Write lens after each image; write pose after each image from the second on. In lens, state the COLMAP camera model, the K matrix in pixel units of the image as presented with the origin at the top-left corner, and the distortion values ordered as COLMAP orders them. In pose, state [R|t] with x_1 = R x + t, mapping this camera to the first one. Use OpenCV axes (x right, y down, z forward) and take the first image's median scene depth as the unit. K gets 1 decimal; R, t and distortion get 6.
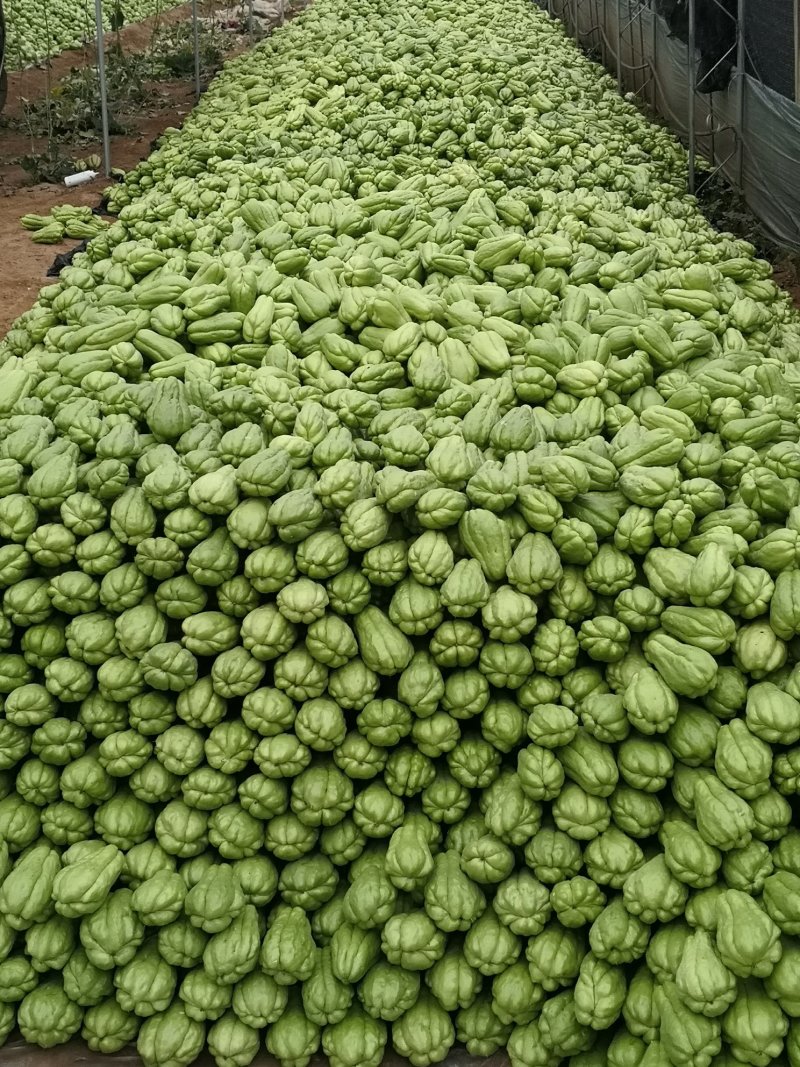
lens RADIAL K [[1371.5, 0, 399.3], [0, 1371.5, 548.5], [0, 0, 1]] dist [0.145828, -0.477255]
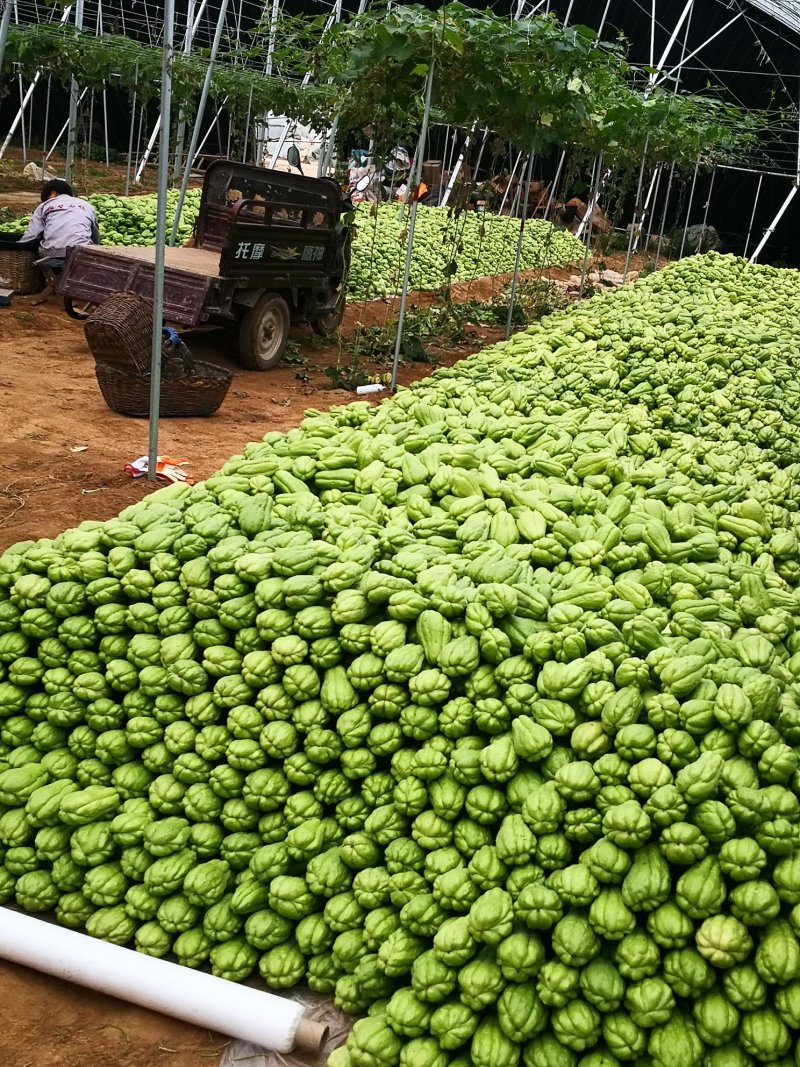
lens RADIAL K [[1371.5, 0, 399.3], [0, 1371.5, 548.5], [0, 0, 1]] dist [0.145828, -0.477255]
pose [[0.956677, 0.165015, -0.239872, 0.348895], [-0.204654, 0.967133, -0.150898, 0.125232], [0.207087, 0.193451, 0.959005, -0.316029]]
